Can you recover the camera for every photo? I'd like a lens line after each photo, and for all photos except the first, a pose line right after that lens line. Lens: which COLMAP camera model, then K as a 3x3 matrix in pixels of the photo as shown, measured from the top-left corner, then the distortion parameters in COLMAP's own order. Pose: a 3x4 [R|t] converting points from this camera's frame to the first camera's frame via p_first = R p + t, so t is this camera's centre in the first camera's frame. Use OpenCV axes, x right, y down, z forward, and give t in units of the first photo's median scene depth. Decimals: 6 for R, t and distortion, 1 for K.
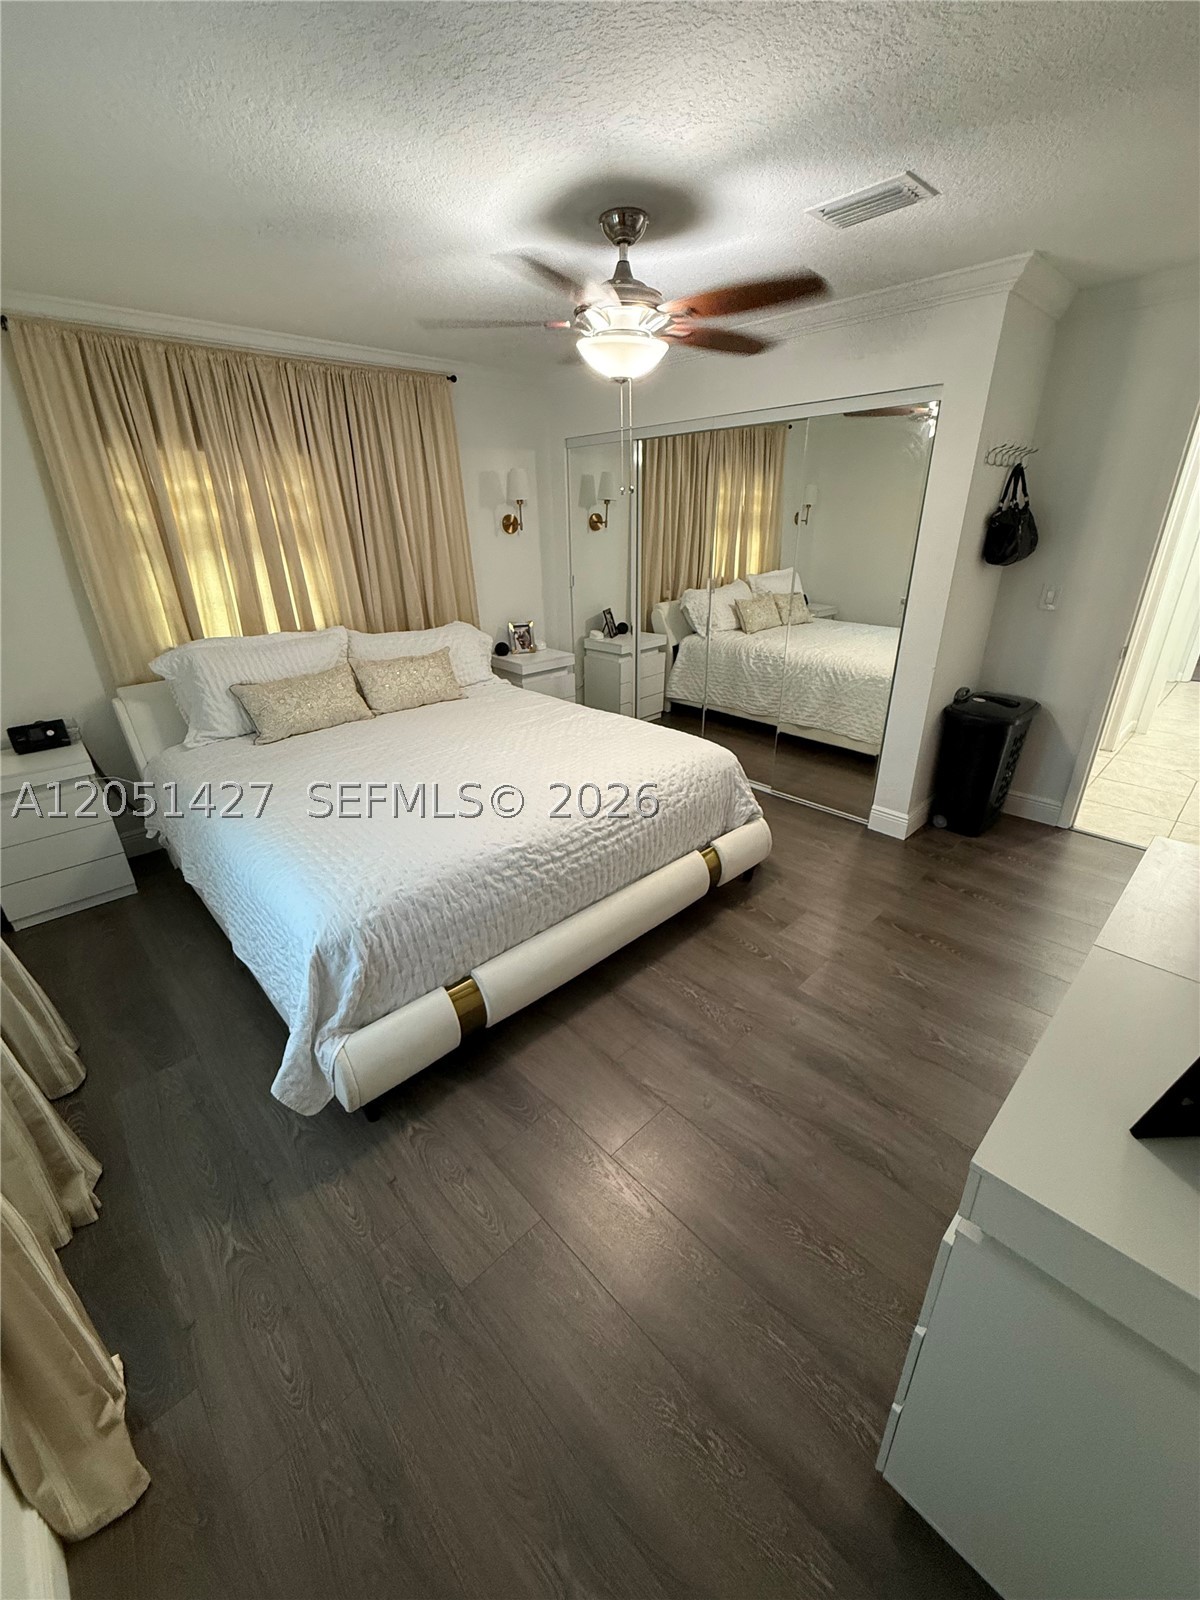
lens RADIAL K [[646.6, 0, 603.5], [0, 646.6, 791.8], [0, 0, 1]] dist [0.016319, -0.000061]
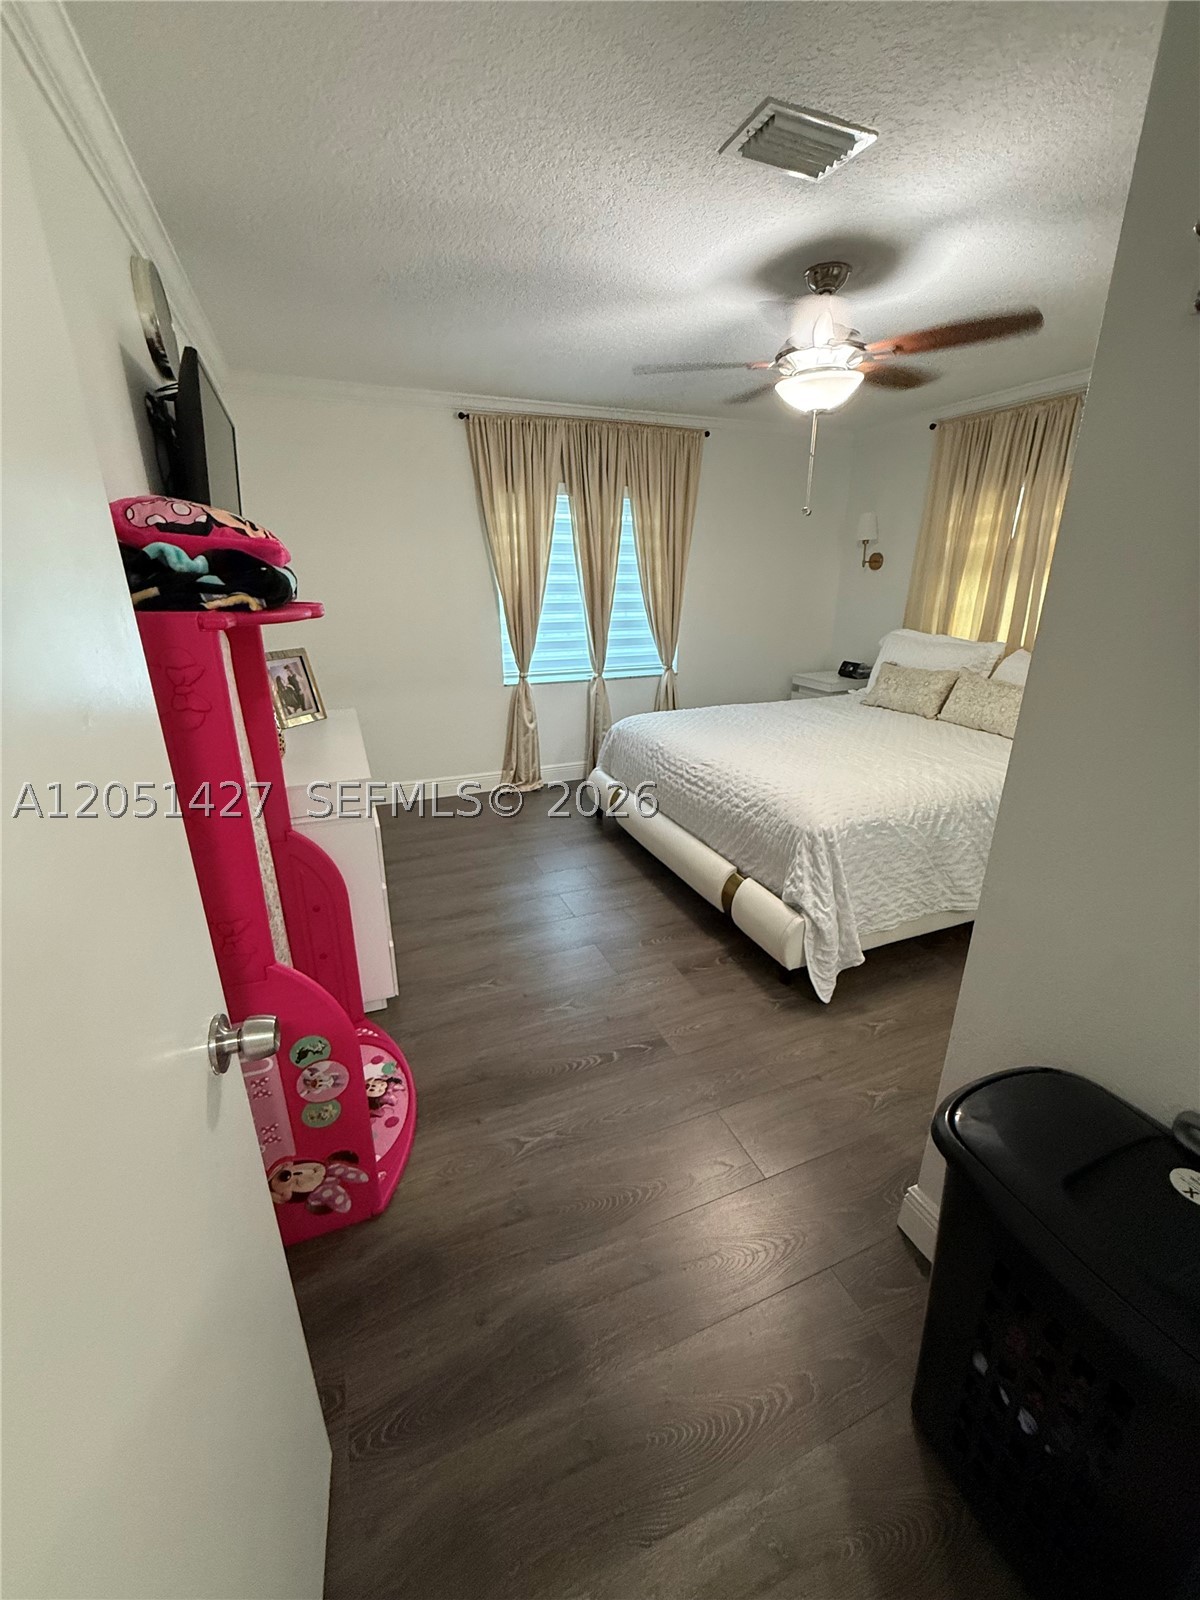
lens RADIAL K [[646.6, 0, 603.5], [0, 646.6, 791.8], [0, 0, 1]] dist [0.016319, -0.000061]
pose [[-0.362320, 0.319676, -0.875518, 1.047973], [-0.362676, 0.816958, 0.448381, -0.375307], [0.858598, 0.479987, -0.180061, 0.950910]]
